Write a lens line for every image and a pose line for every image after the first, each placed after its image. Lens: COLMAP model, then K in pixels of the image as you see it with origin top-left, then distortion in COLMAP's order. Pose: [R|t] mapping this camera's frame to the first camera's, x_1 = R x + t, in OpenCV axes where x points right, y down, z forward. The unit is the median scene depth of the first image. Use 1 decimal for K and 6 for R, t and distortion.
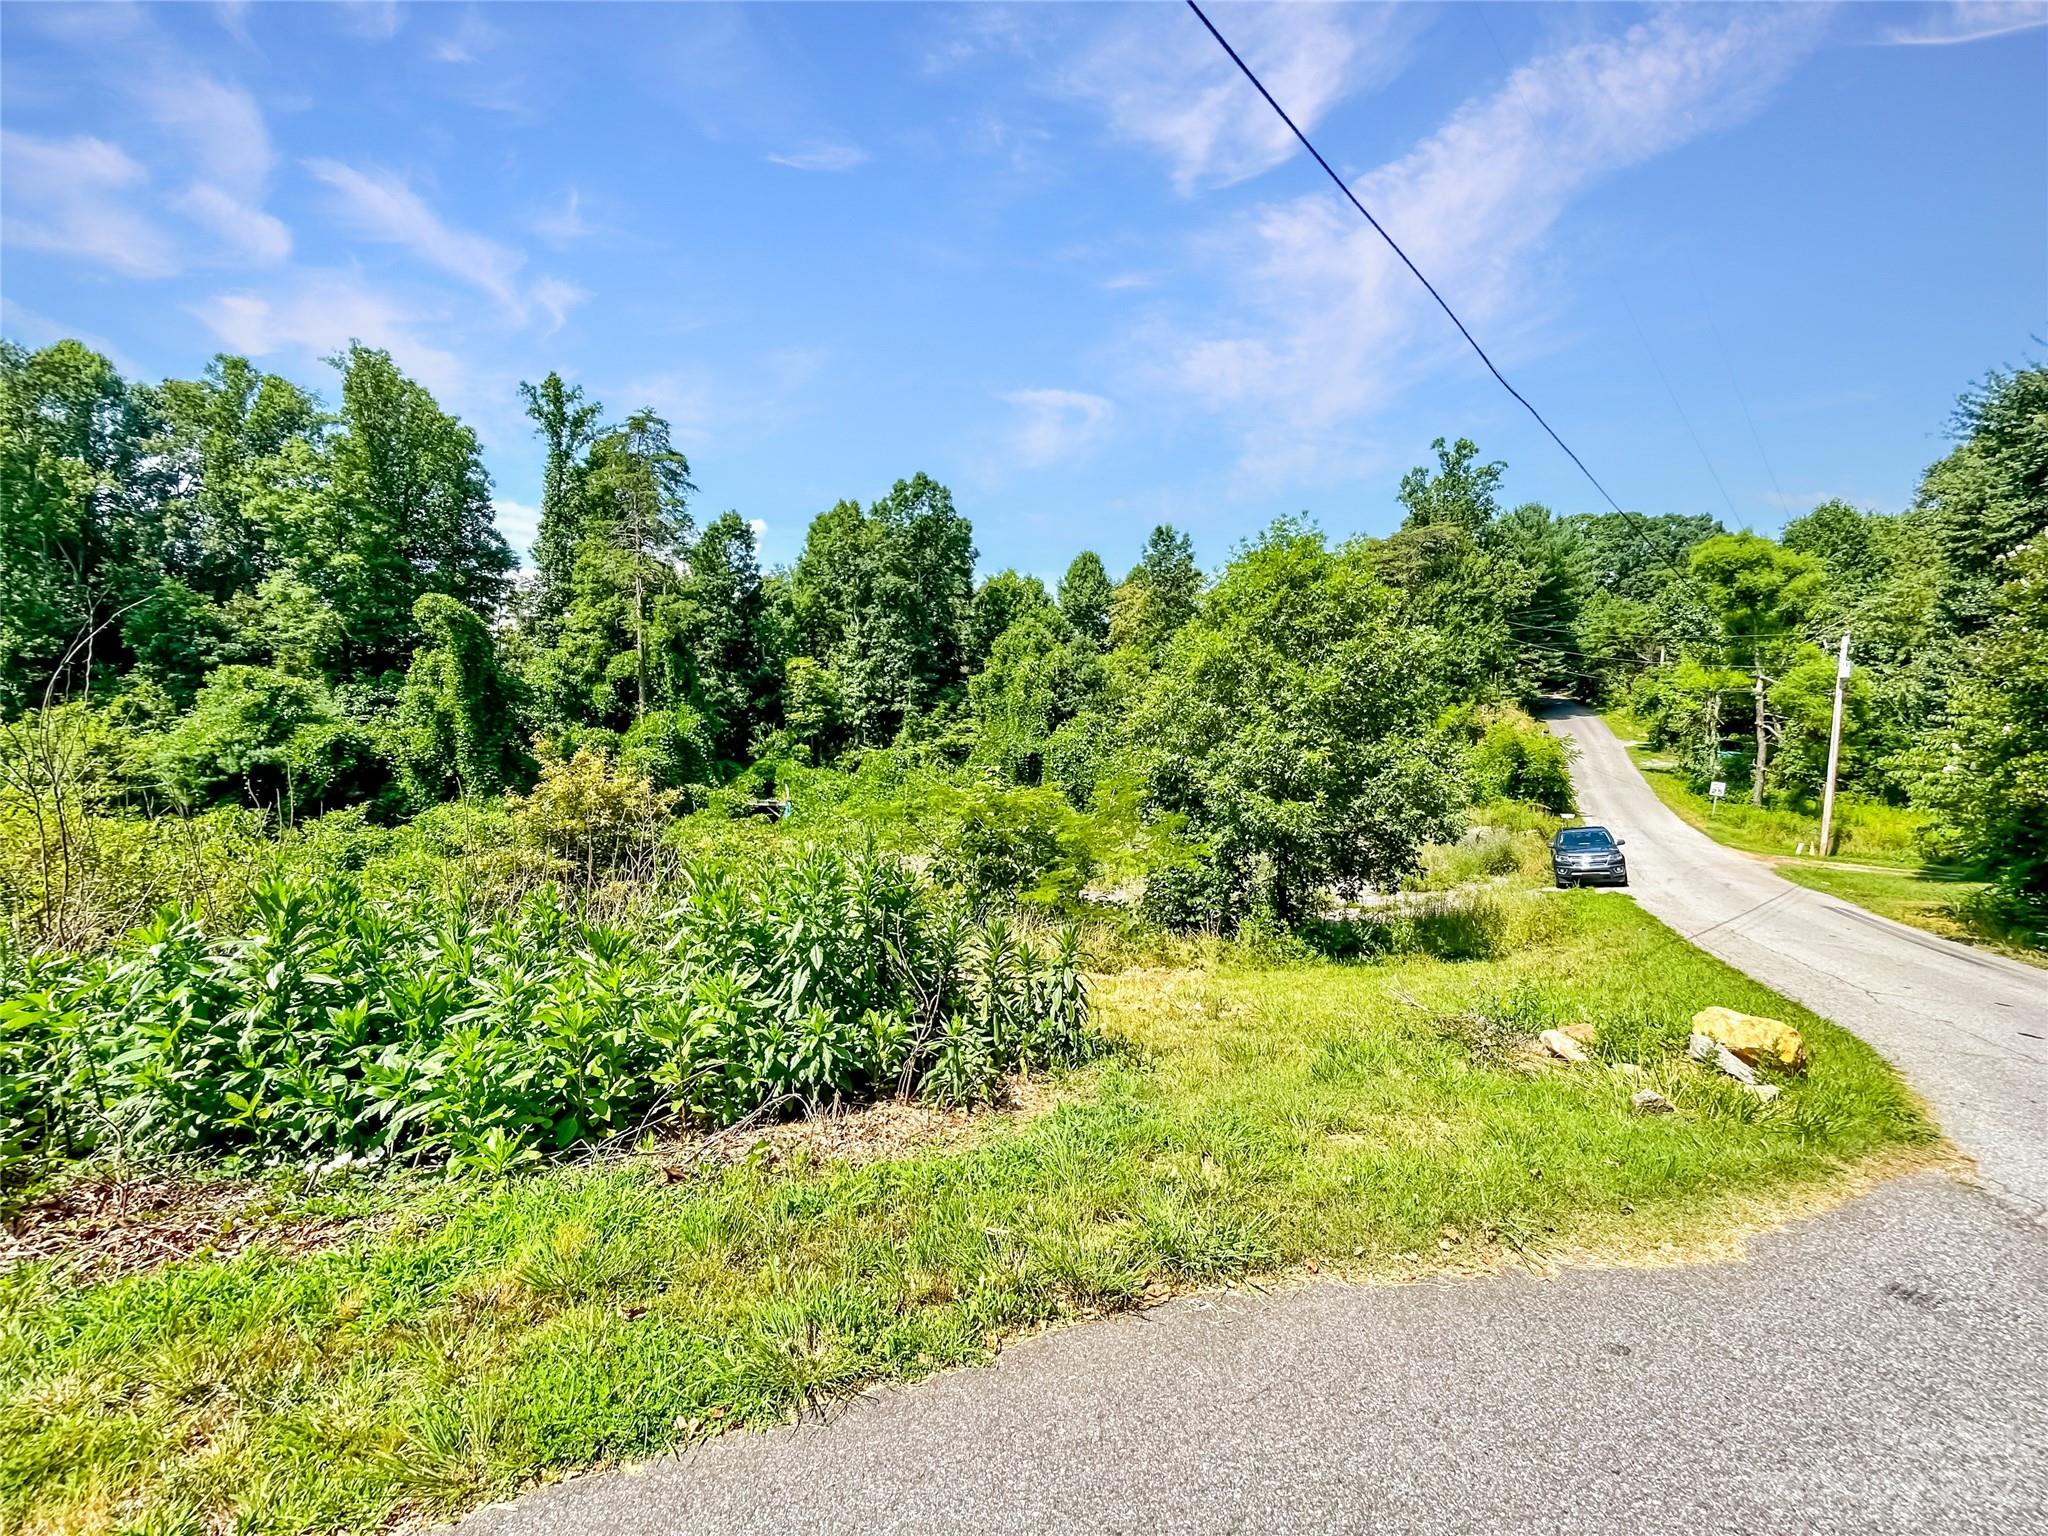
lens RADIAL K [[835.0, 0, 1026.5], [0, 835.0, 768.1], [0, 0, 1]] dist [-0.002742, 0.000861]
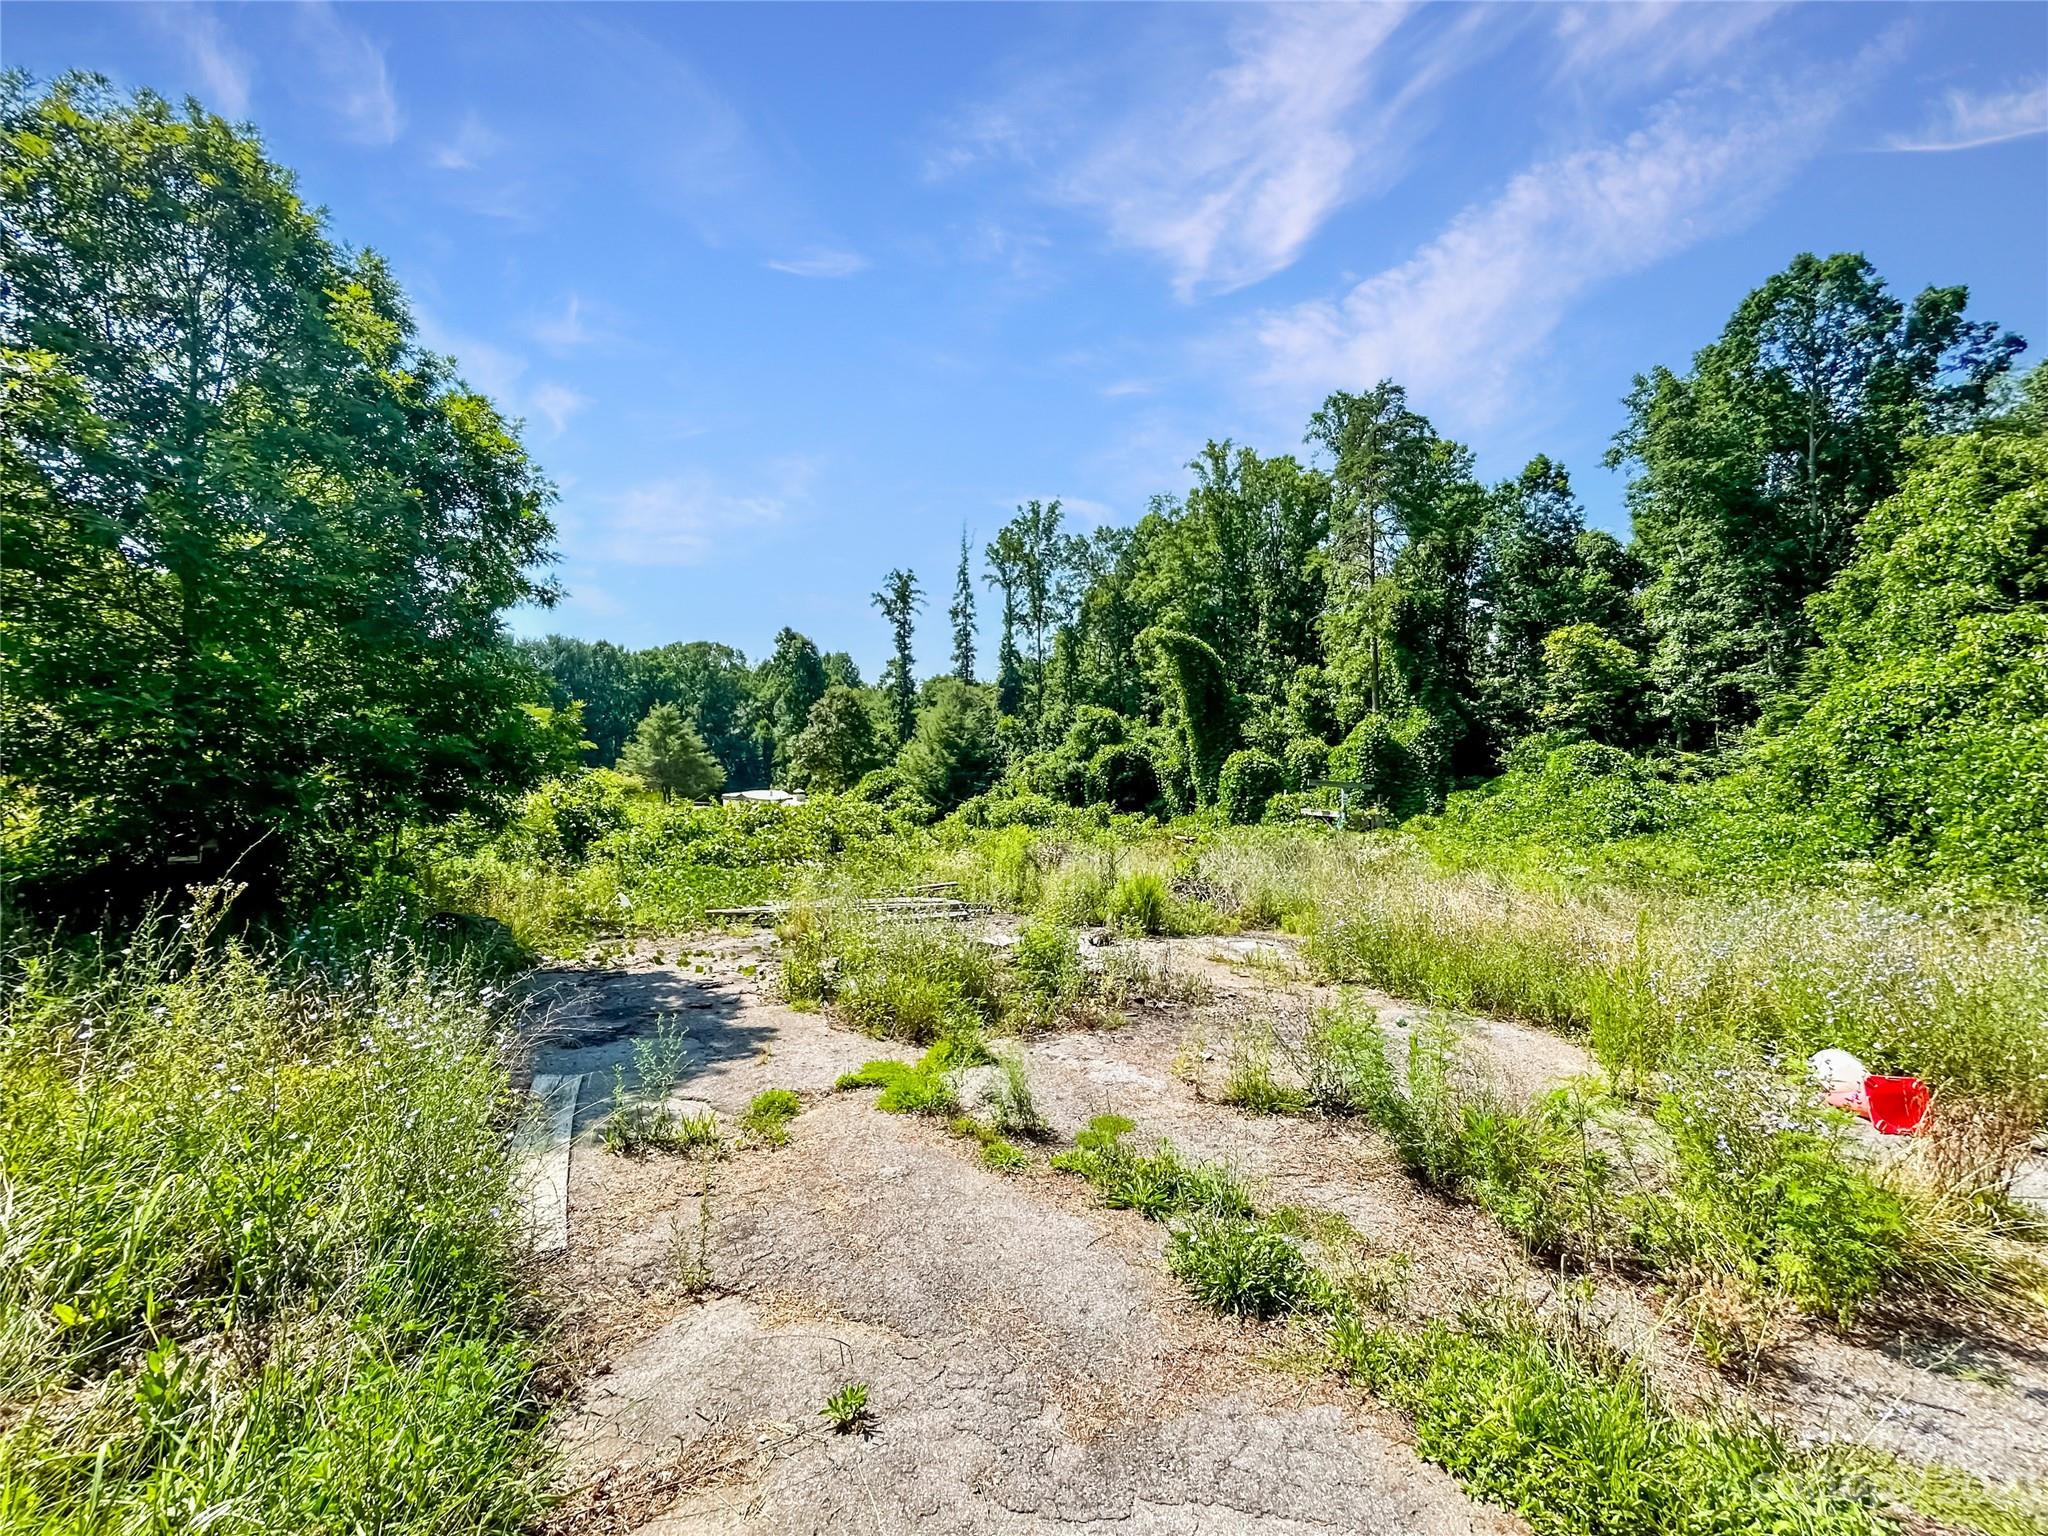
lens RADIAL K [[835.0, 0, 1022.1], [0, 835.0, 766.6], [0, 0, 1]] dist [-0.002742, 0.000861]
pose [[0.268284, -0.031769, -0.962816, 0.283558], [-0.042839, 0.998074, -0.044869, 0.035629], [0.962387, 0.053284, 0.266406, 0.405199]]
